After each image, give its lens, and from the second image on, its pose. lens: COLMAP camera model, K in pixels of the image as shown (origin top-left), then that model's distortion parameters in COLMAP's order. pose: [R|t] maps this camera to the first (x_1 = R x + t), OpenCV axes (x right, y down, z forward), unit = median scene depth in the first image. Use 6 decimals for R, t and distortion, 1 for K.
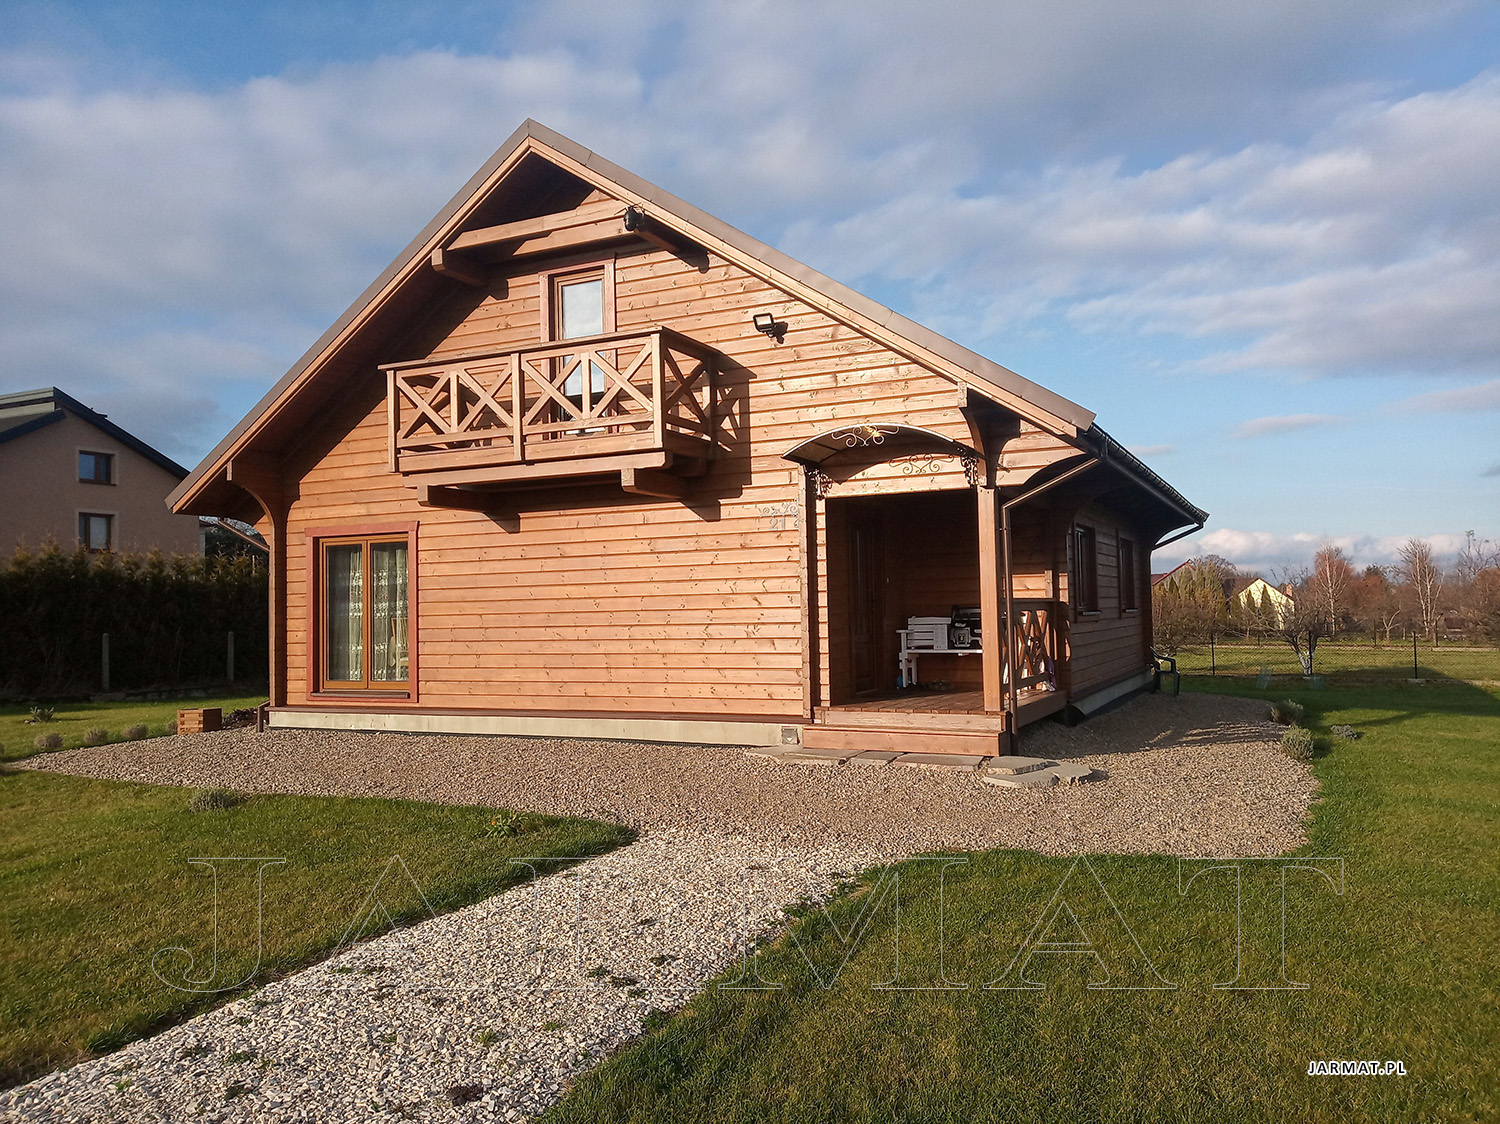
lens RADIAL K [[1125.4, 0, 750.0], [0, 1125.4, 562.0], [0, 0, 1]] dist [0.084412, -0.108673]
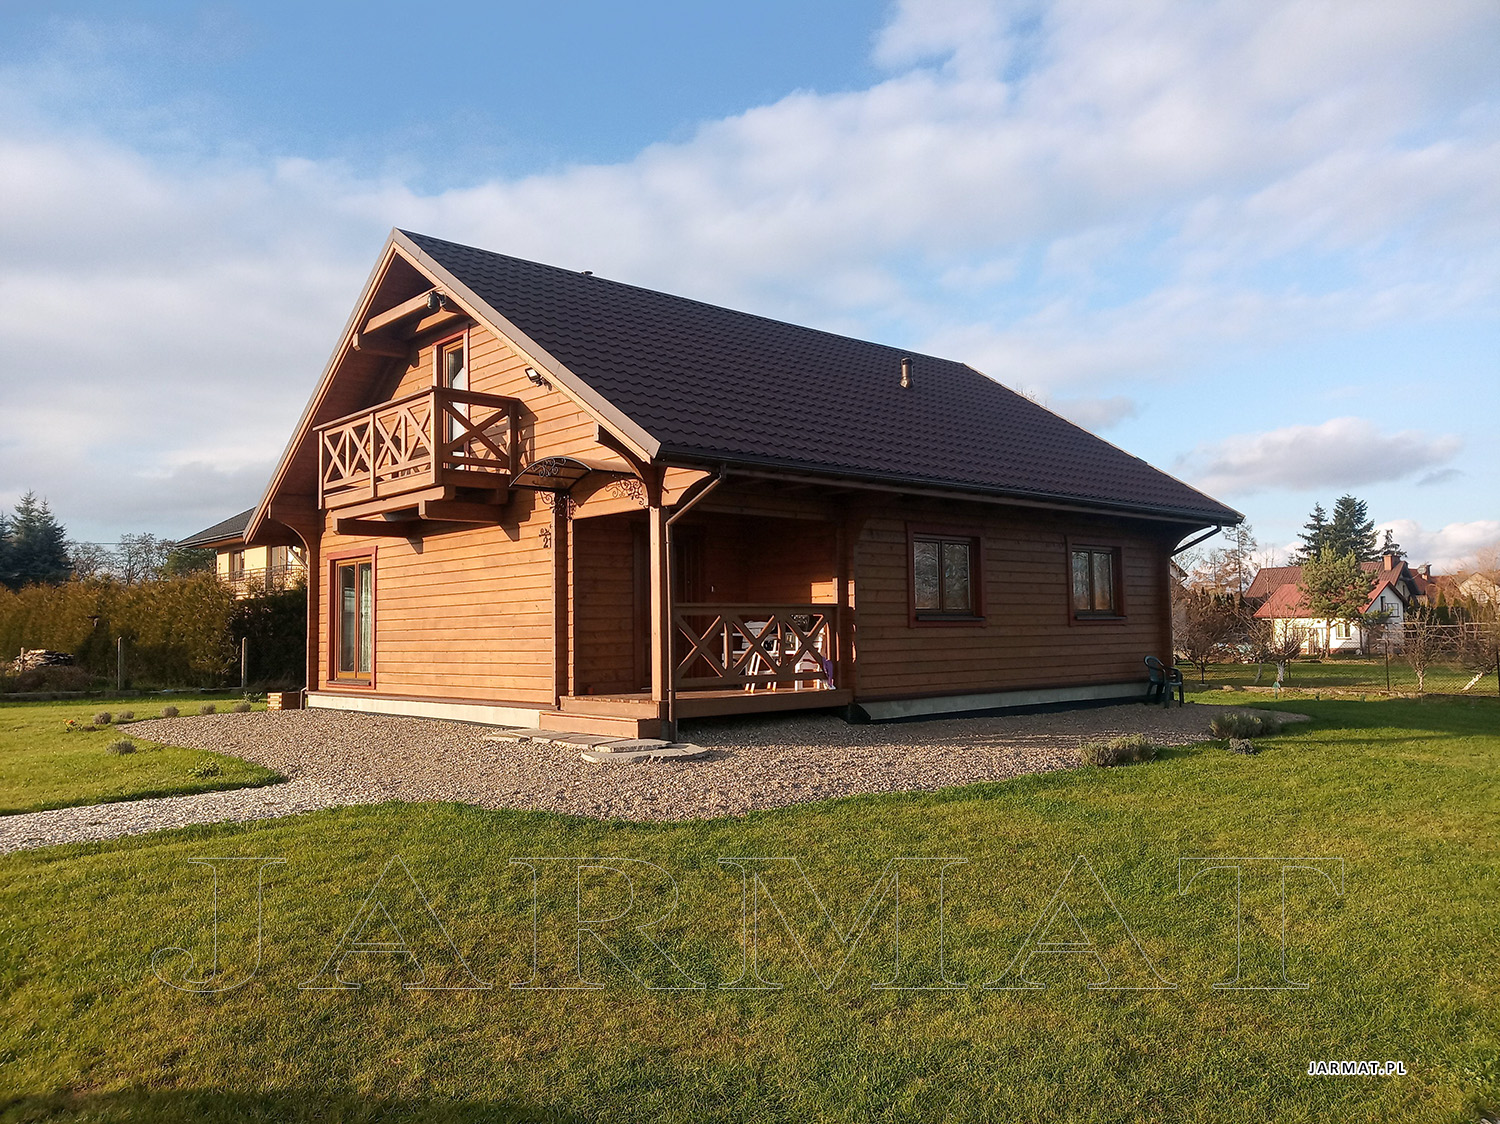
lens RADIAL K [[1123.6, 0, 756.1], [0, 1123.6, 555.9], [0, 0, 1]] dist [0.090407, -0.103260]
pose [[0.931750, -0.020457, -0.362524, 0.604094], [0.013819, 0.999686, -0.020894, 0.008166], [0.362838, 0.014458, 0.931740, -0.027867]]
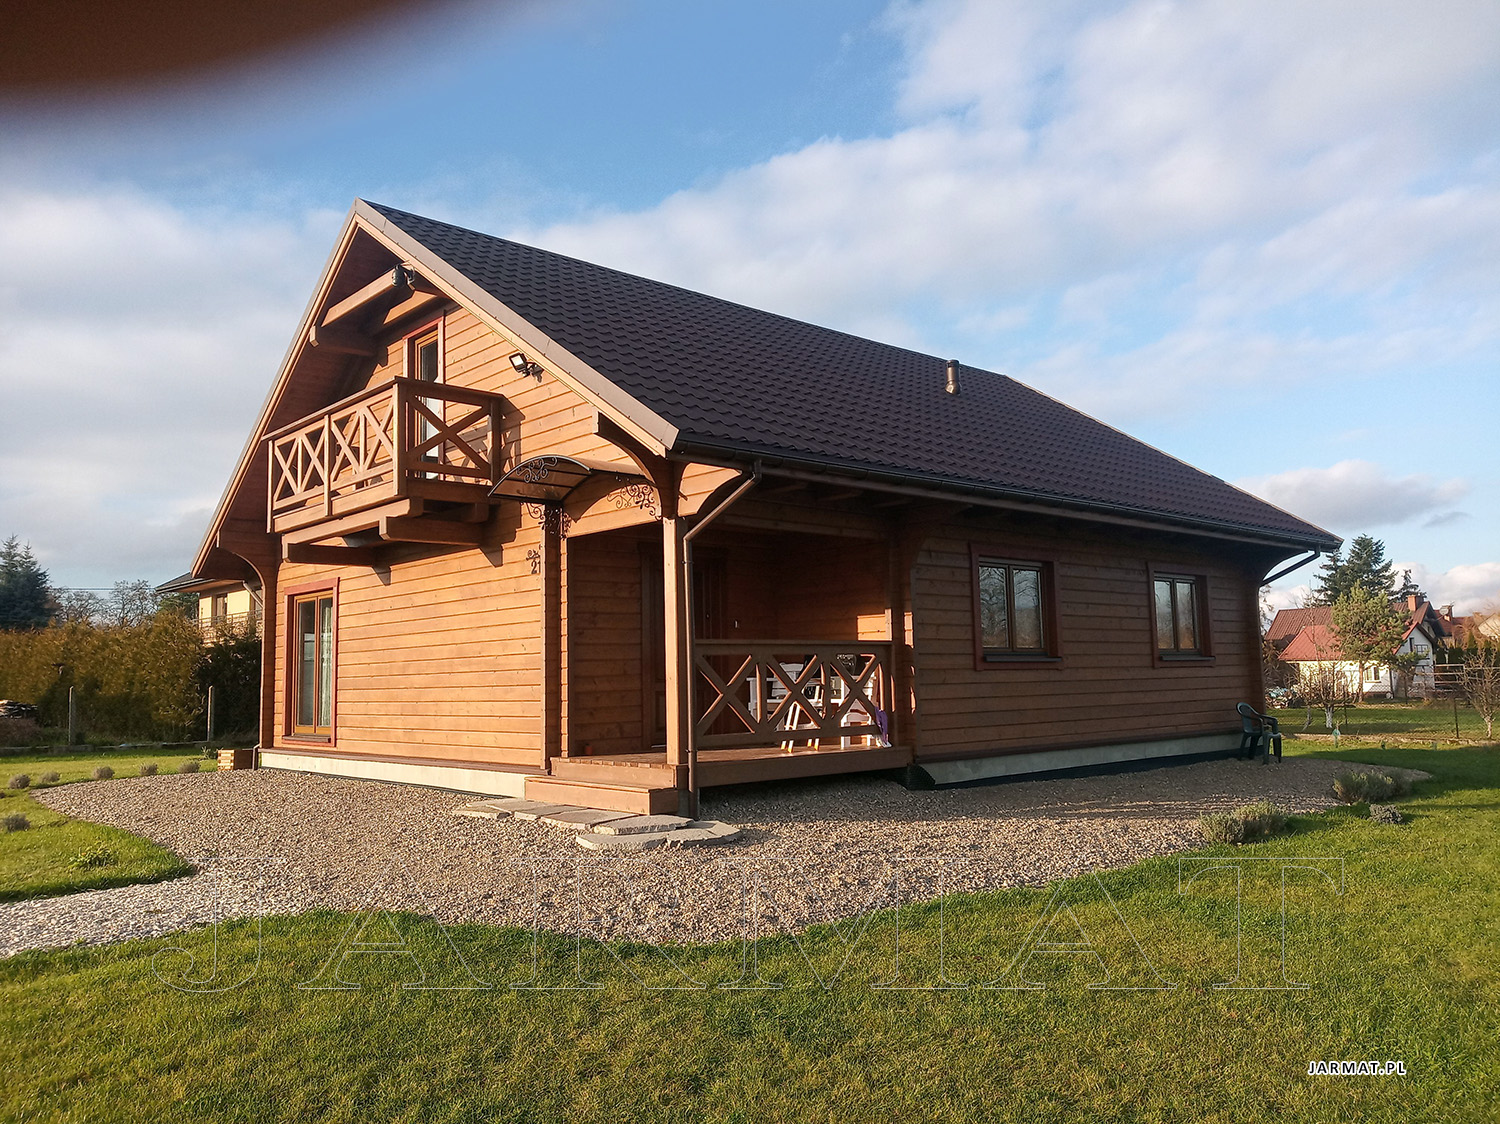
lens RADIAL K [[1125.4, 0, 750.0], [0, 1125.4, 562.0], [0, 0, 1]] dist [0.084412, -0.108673]
pose [[0.929411, -0.038097, -0.367074, 0.504557], [0.018900, 0.998266, -0.055751, 0.018423], [0.368561, 0.044878, 0.928520, 0.150319]]
